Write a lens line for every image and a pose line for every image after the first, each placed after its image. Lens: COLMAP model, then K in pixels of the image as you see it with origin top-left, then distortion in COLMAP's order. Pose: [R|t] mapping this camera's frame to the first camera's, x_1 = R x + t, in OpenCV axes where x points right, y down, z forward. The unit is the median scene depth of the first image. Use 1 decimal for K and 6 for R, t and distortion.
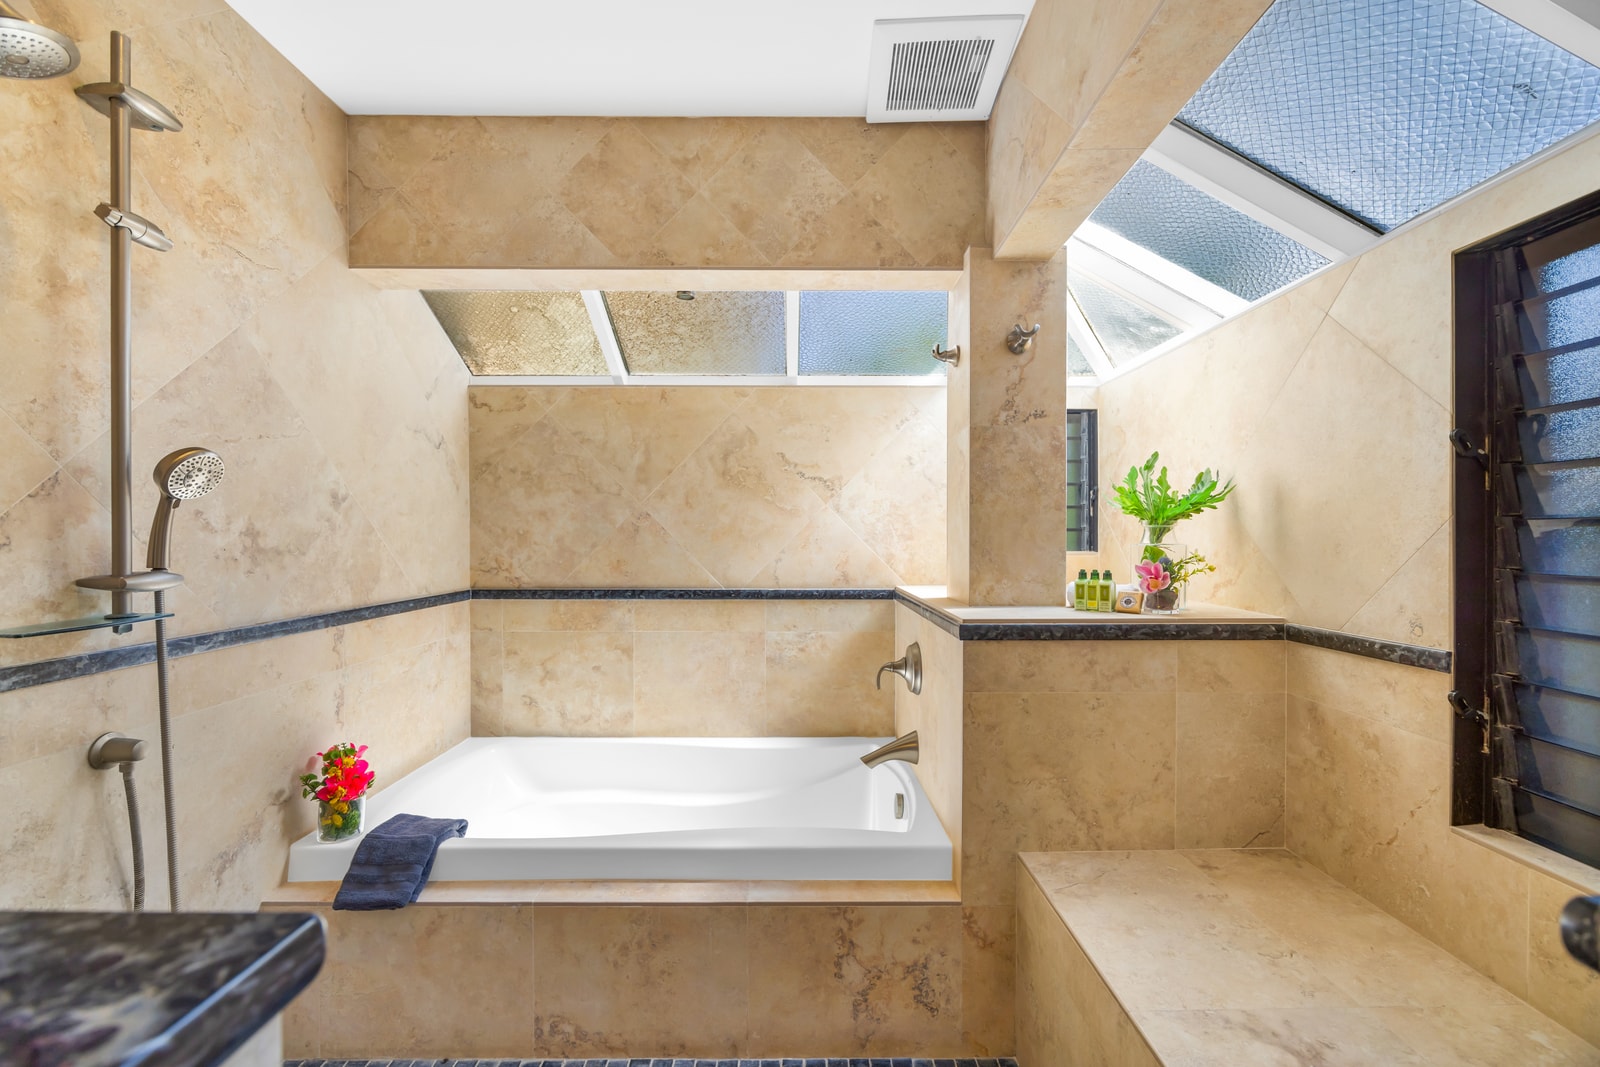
lens RADIAL K [[635.8, 0, 795.5], [0, 635.8, 541.9], [0, 0, 1]] dist [-0.003886, 0.000152]
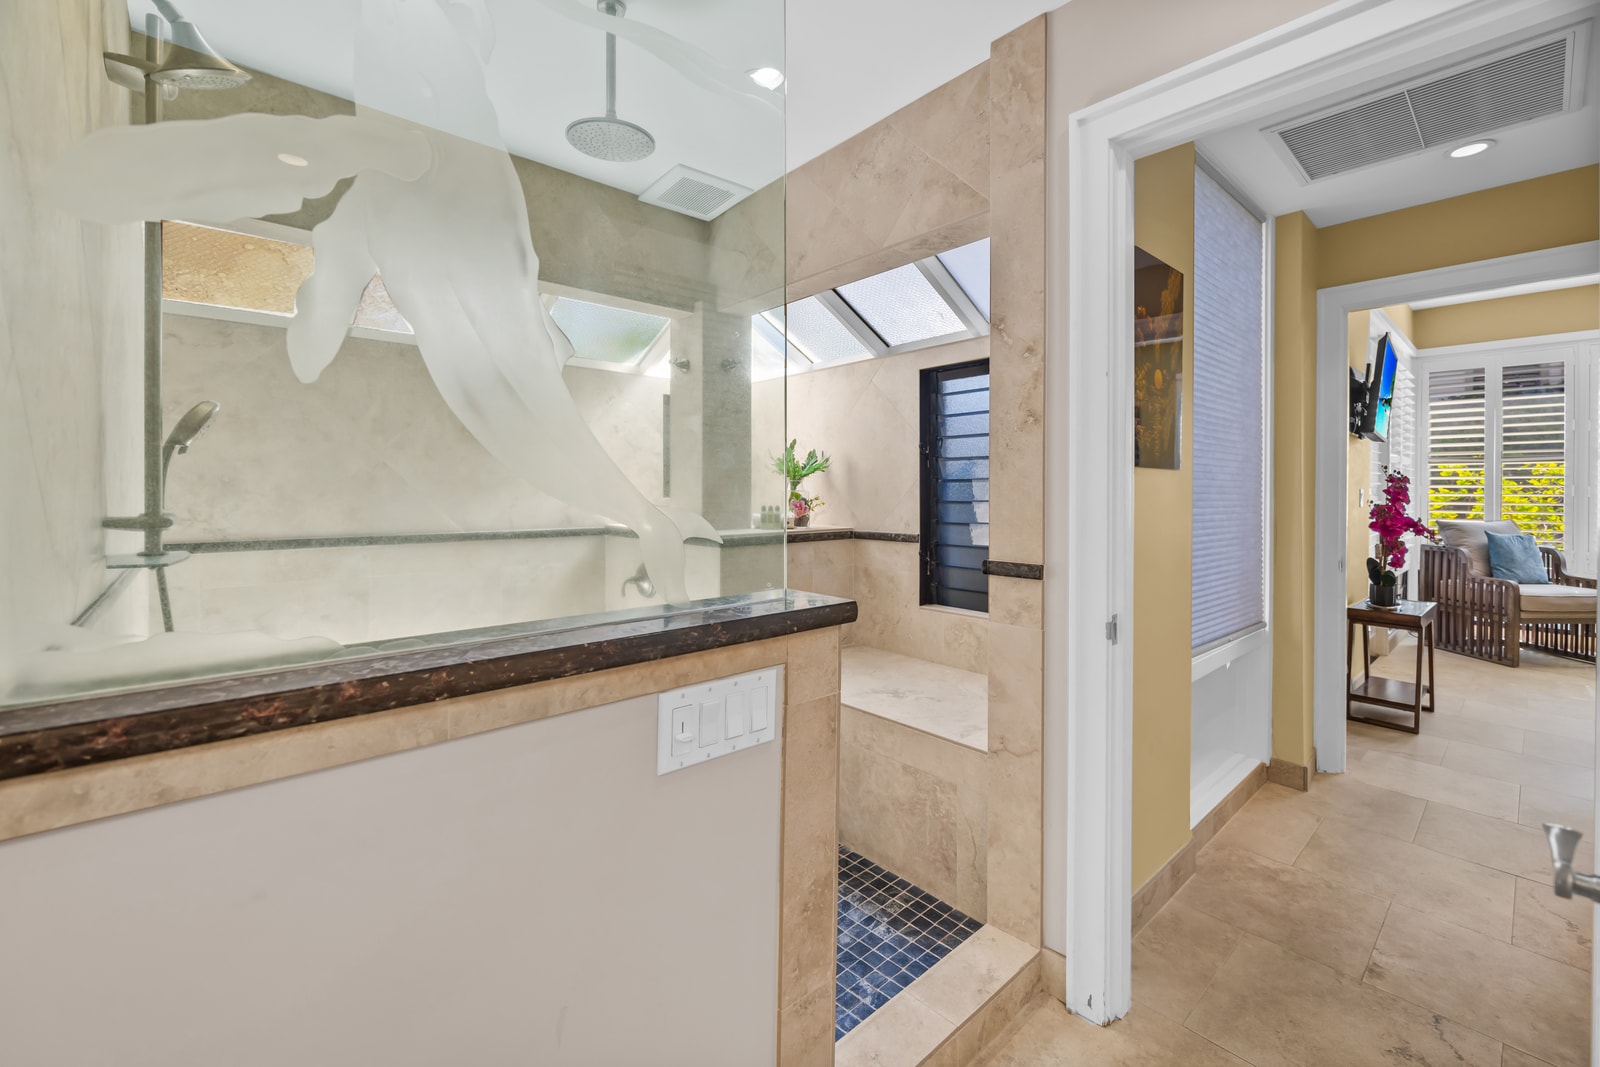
lens RADIAL K [[657.3, 0, 782.8], [0, 657.3, 492.9], [0, 0, 1]] dist [-0.002252, -0.000279]
pose [[0.755768, -0.000780, 0.654840, -0.671896], [0.003147, 0.999992, -0.002441, 0.013592], [-0.654832, 0.003906, 0.755764, -0.373838]]
